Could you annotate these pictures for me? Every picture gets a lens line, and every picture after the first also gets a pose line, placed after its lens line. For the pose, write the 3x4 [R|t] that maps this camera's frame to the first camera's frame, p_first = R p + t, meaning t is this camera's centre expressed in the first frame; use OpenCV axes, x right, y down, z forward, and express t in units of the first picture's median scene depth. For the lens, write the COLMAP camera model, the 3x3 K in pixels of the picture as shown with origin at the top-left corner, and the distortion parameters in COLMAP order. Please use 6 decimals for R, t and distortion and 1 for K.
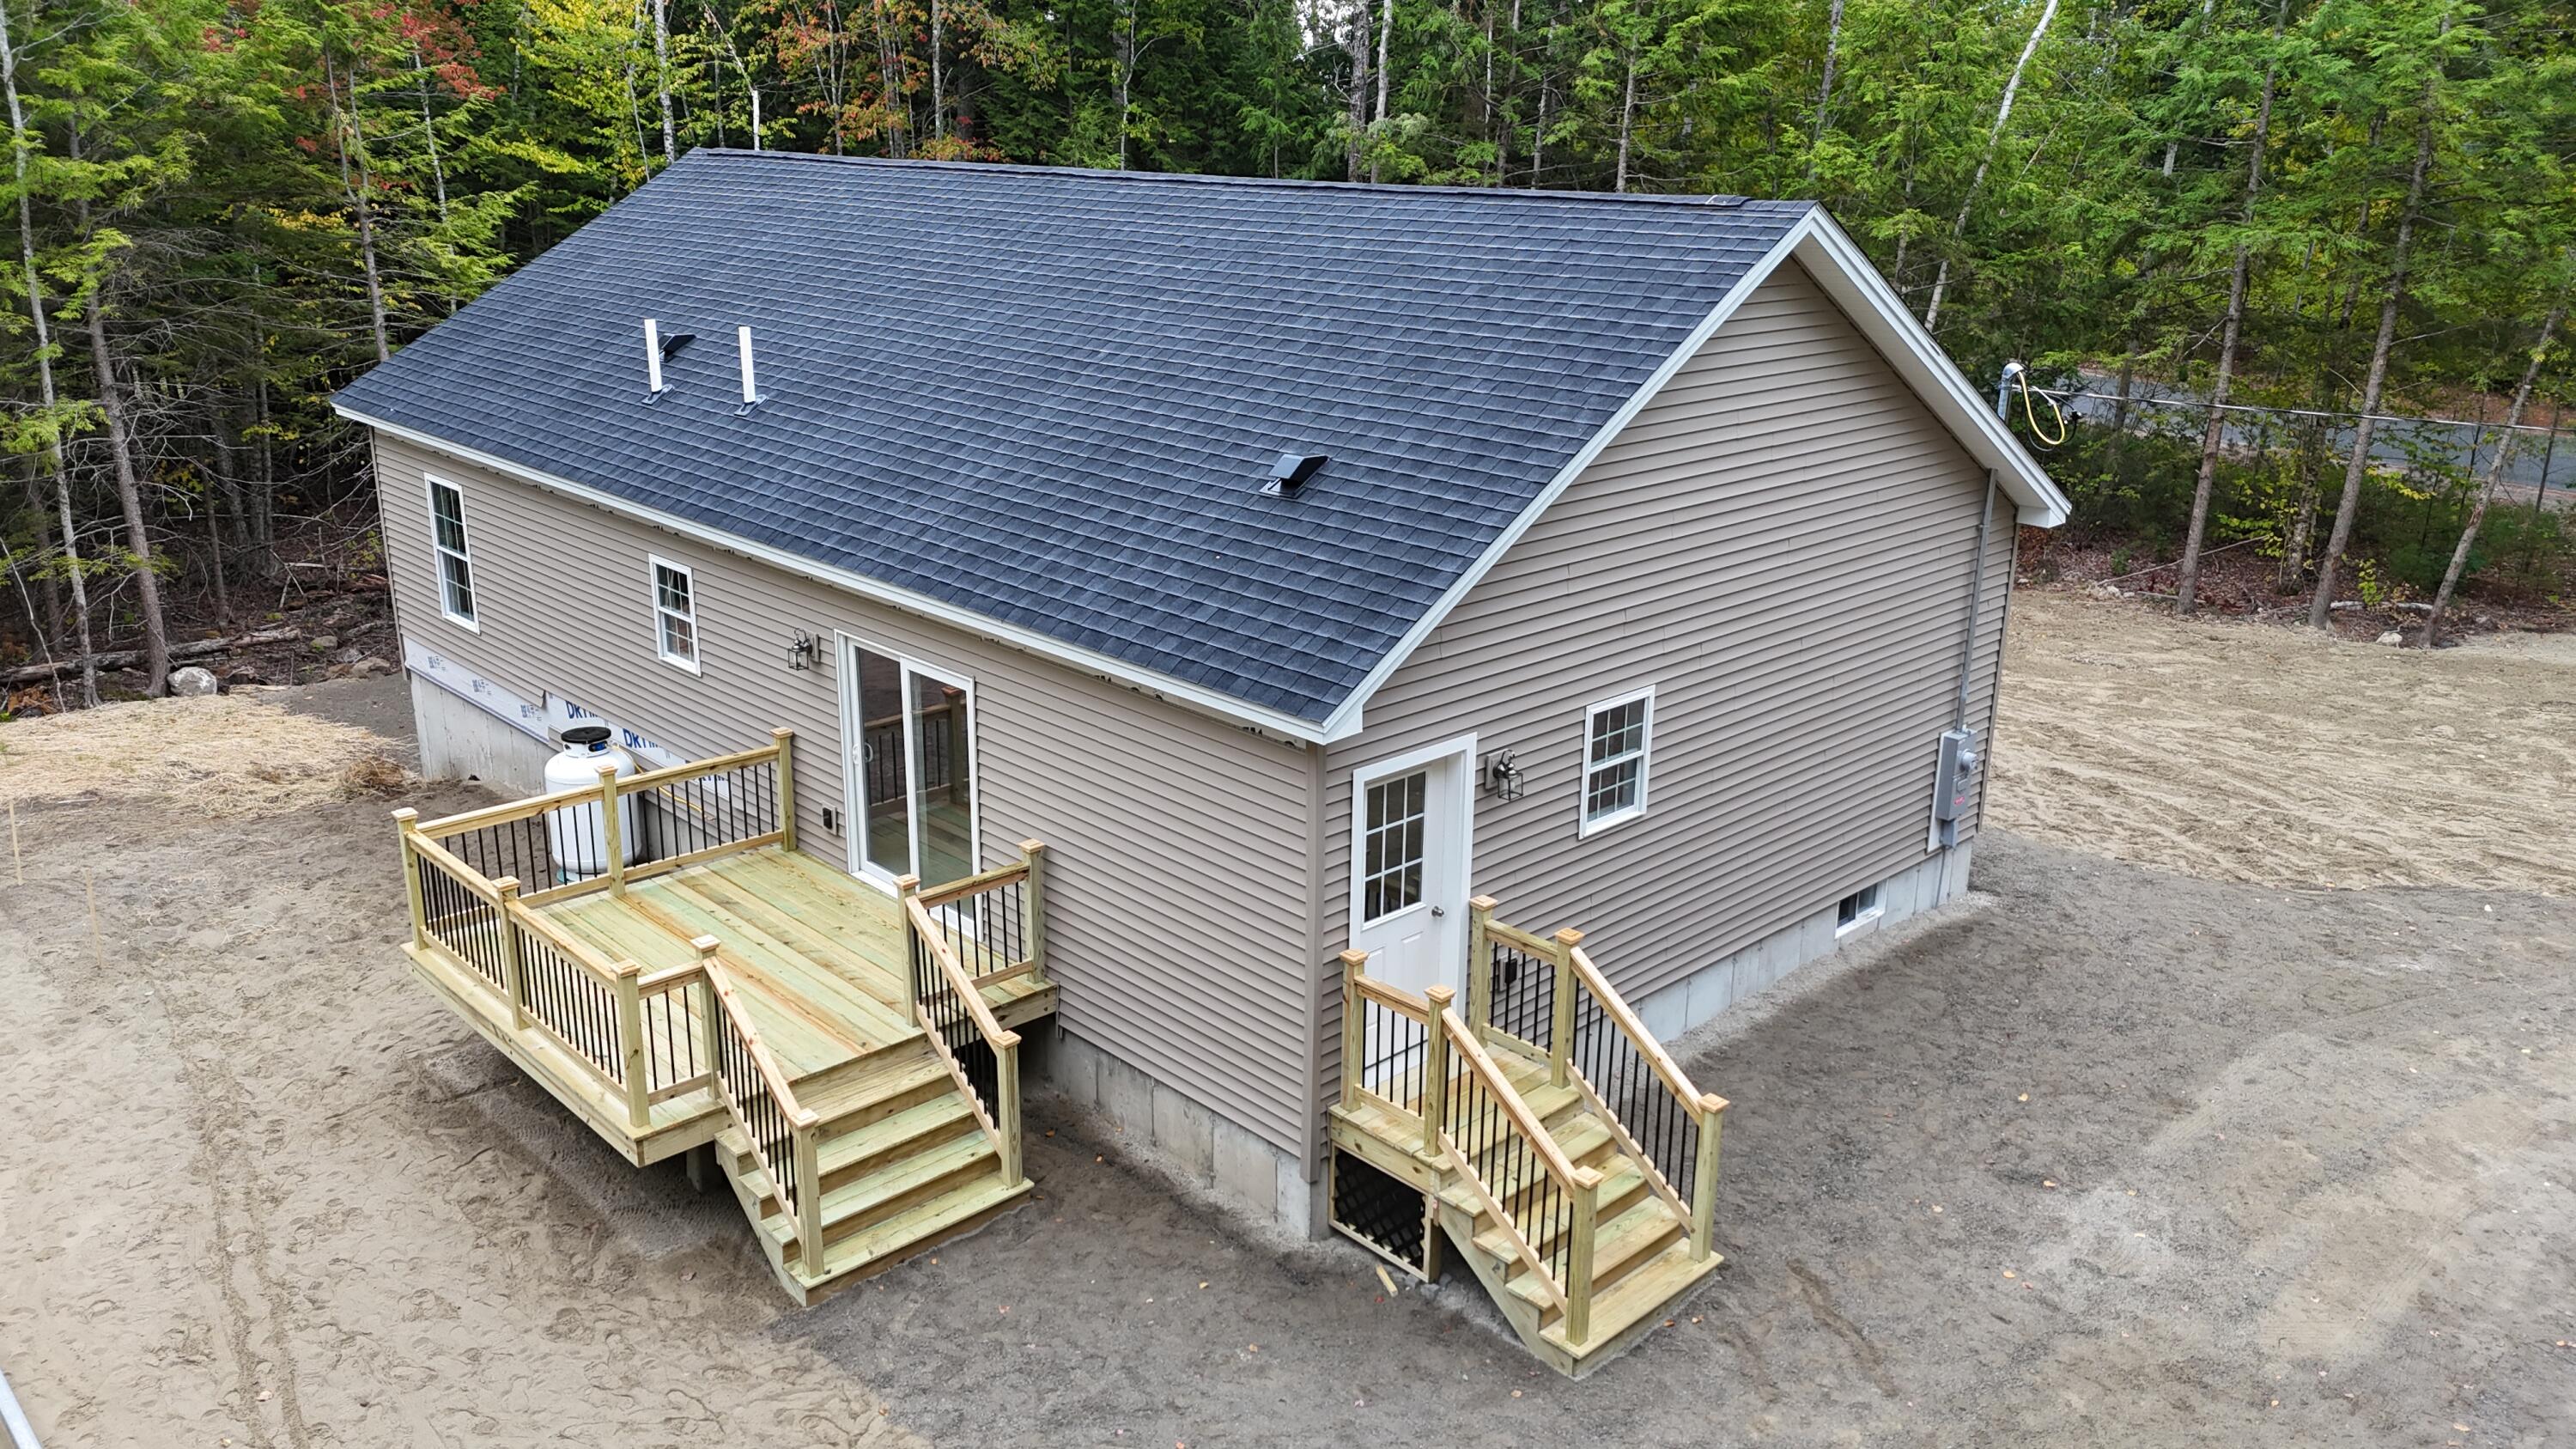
lens RADIAL K [[1900.6, 0, 1288.0], [0, 1900.6, 724.5], [0, 0, 1]] dist [0.163005, -0.320013]
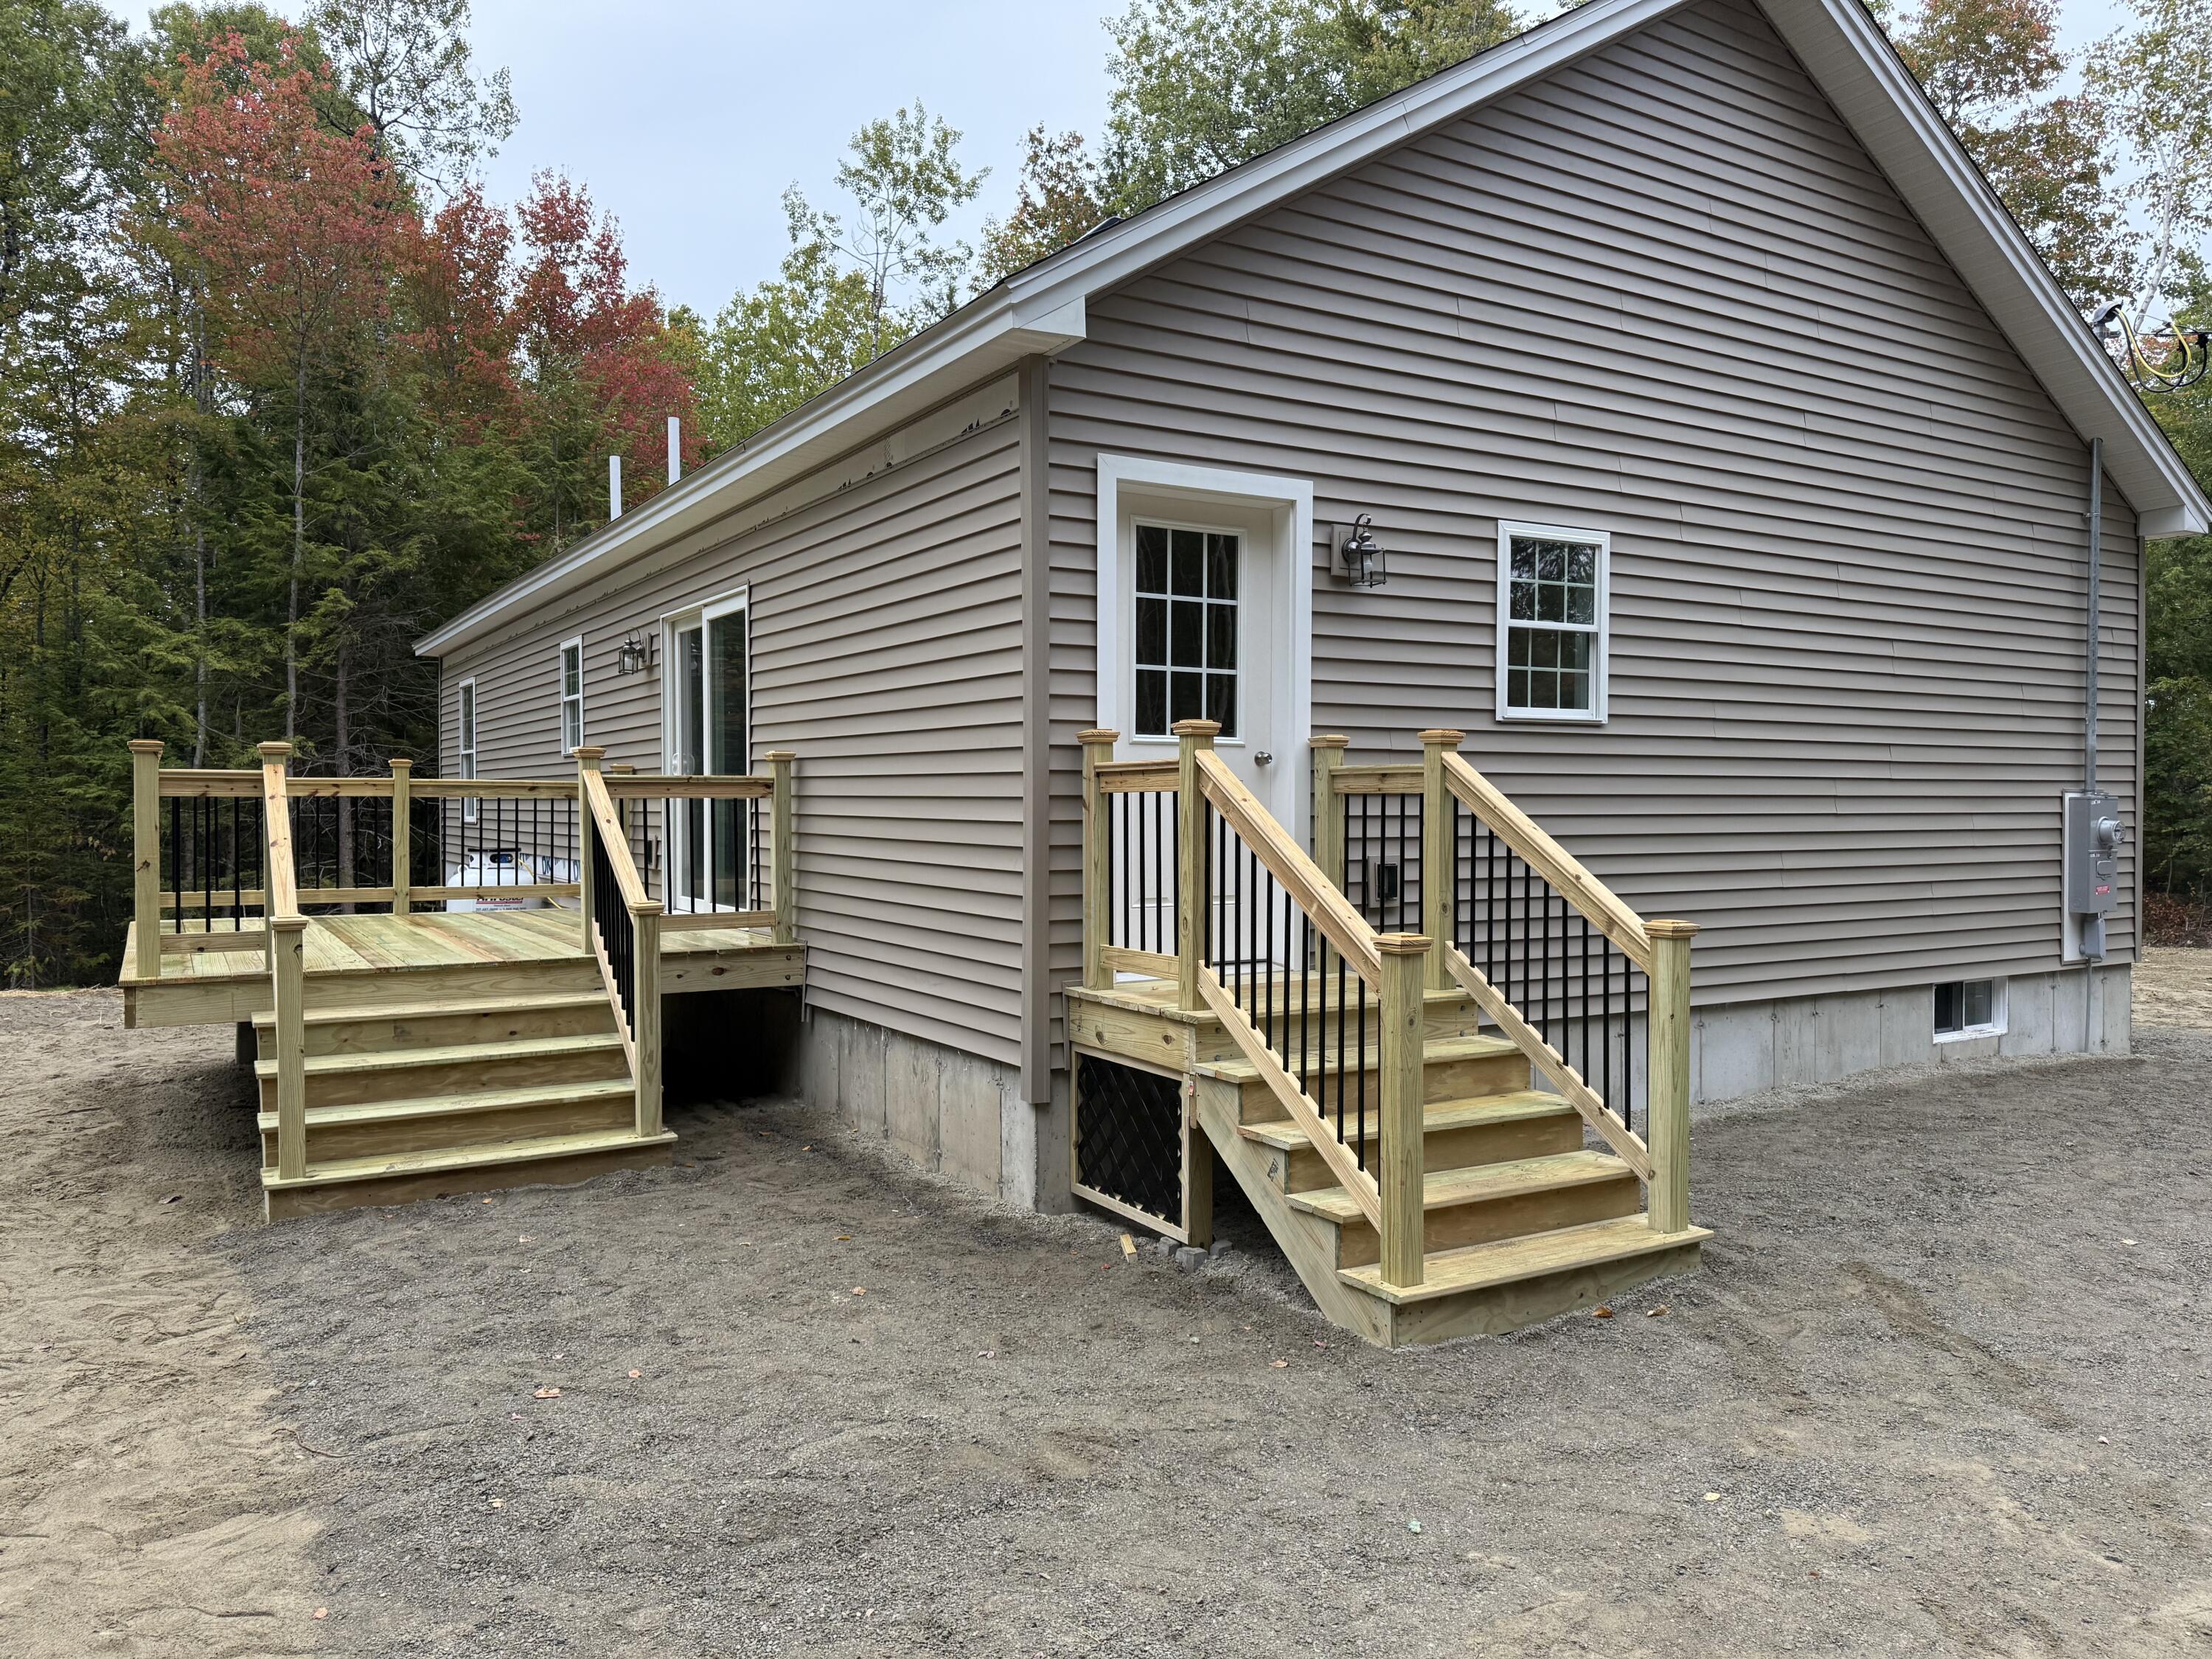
lens RADIAL K [[1553.8, 0, 1098.9], [0, 1553.8, 840.3], [0, 0, 1]] dist [0.094729, -0.121156]
pose [[0.975670, -0.007235, -0.219123, 0.147726], [-0.054752, 0.959746, -0.275480, 0.293632], [0.212295, 0.280775, 0.936000, 0.482589]]
